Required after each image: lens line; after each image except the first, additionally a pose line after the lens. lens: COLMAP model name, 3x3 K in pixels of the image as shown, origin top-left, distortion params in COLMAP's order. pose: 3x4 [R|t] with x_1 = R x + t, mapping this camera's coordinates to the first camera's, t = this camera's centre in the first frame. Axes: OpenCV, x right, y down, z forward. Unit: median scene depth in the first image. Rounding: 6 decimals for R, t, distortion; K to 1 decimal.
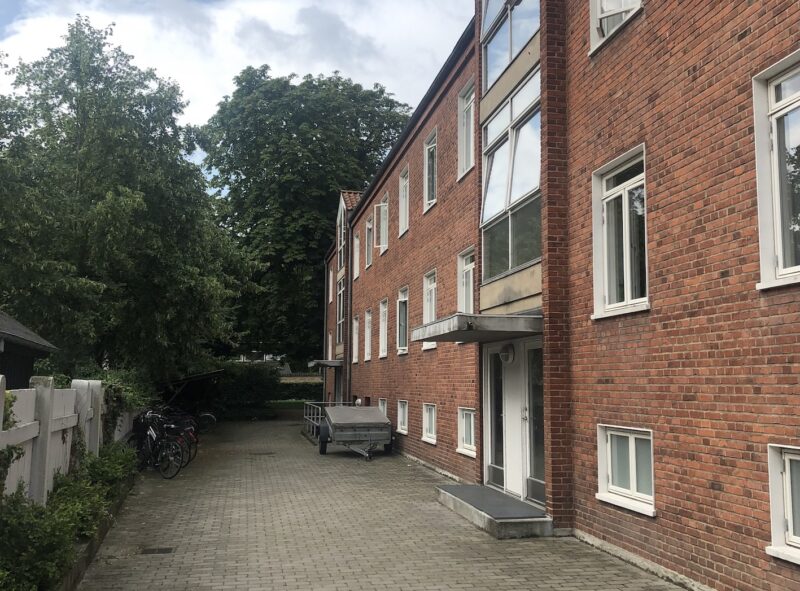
lens RADIAL K [[738.6, 0, 399.5], [0, 738.6, 318.4], [0, 0, 1]] dist [0.108006, -0.207836]
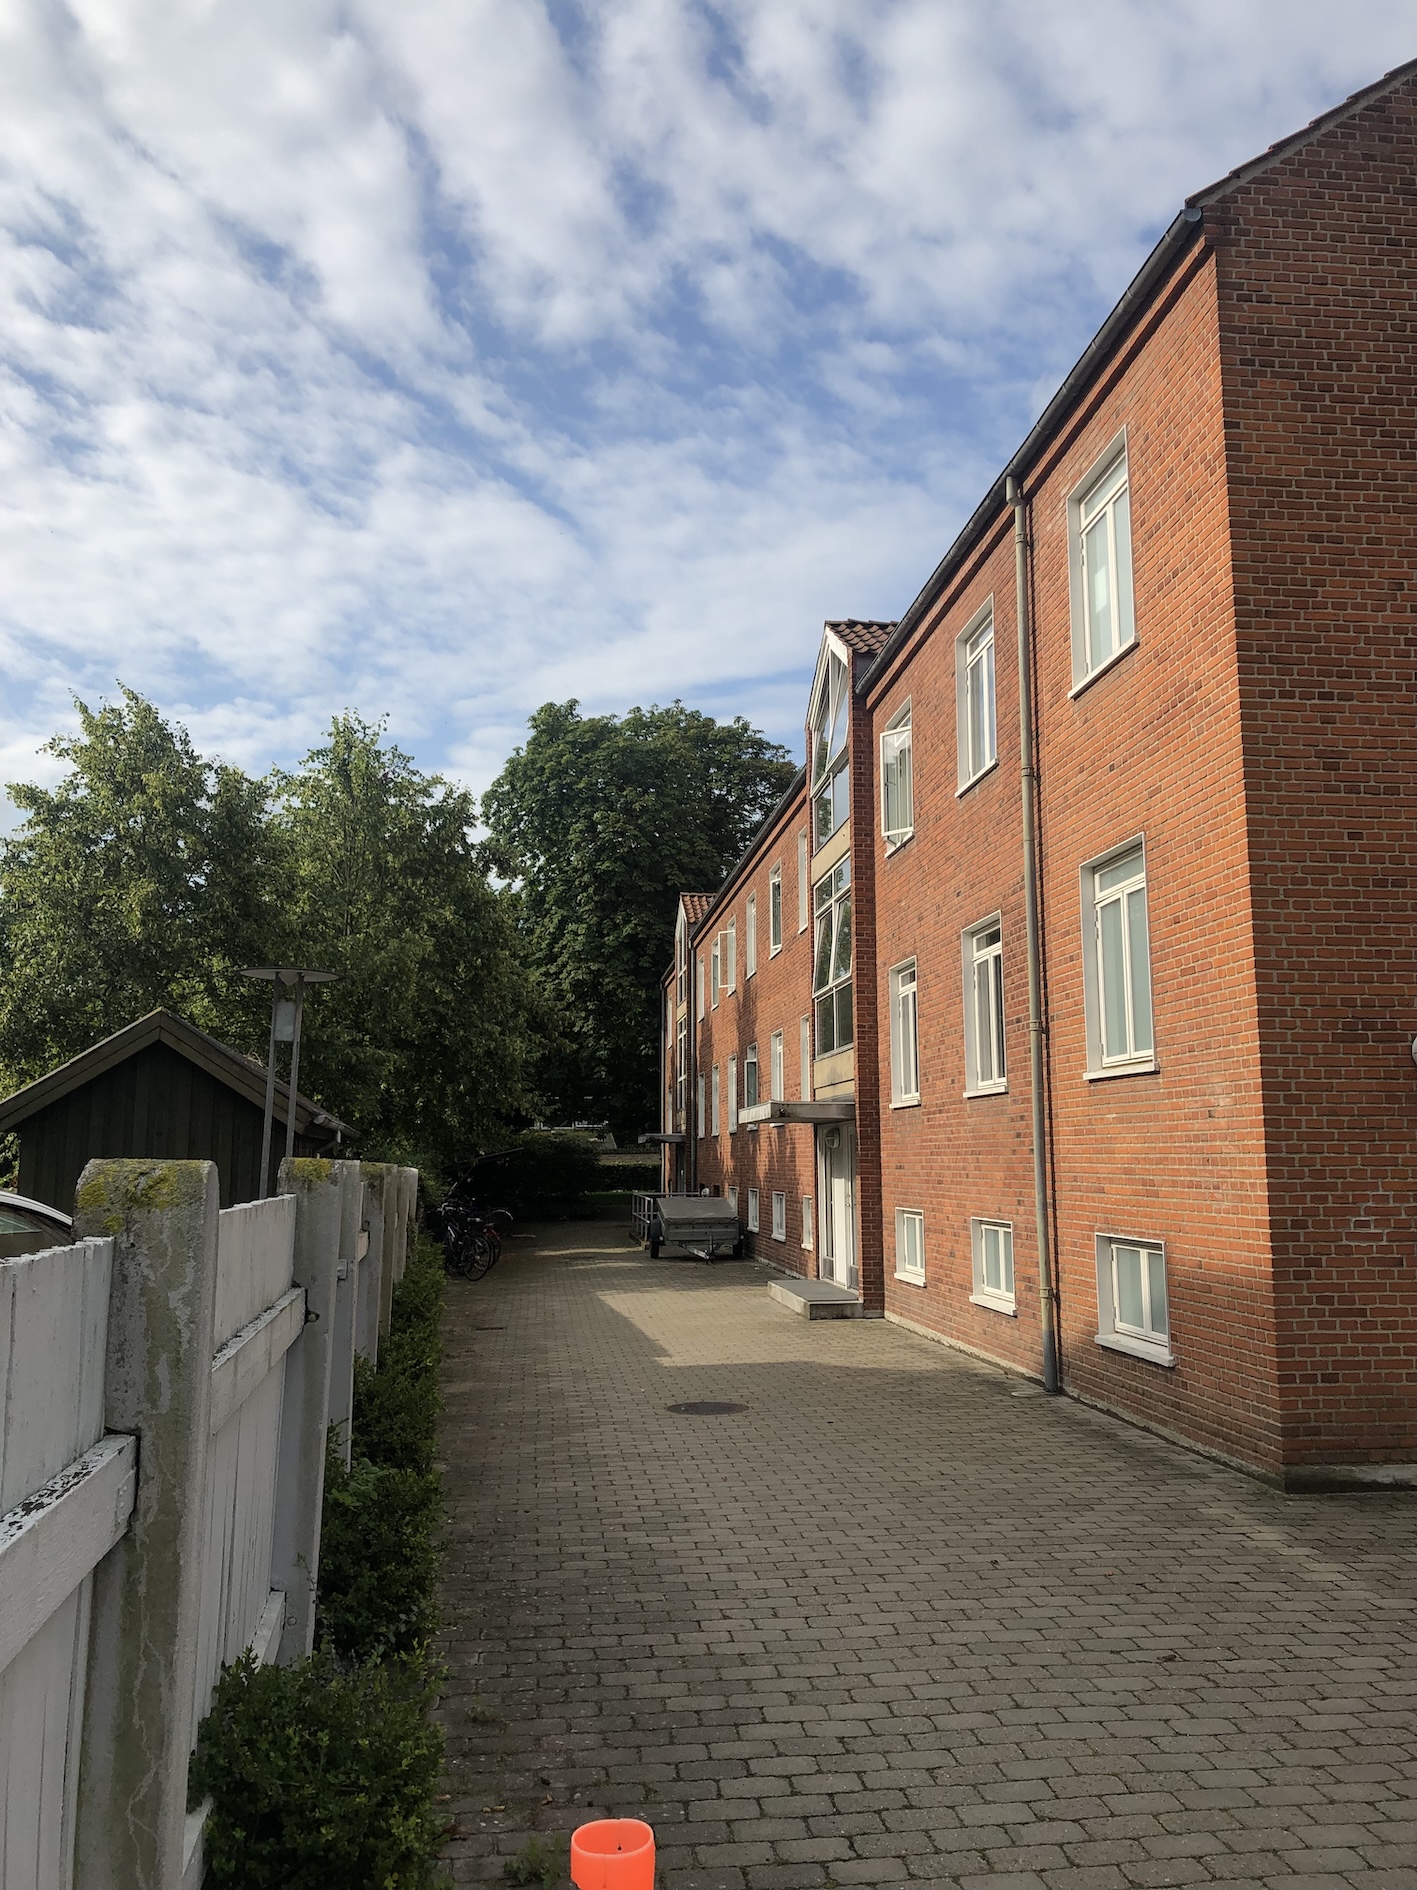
lens RADIAL K [[1534.3, 0, 708.5], [0, 1534.3, 945.0], [0, 0, 1]] dist [0.002965, -0.000675]
pose [[0.996062, -0.020466, -0.086260, 0.079181], [0.016019, 0.998522, -0.051932, -0.049858], [0.087196, 0.050346, 0.994918, -0.494820]]
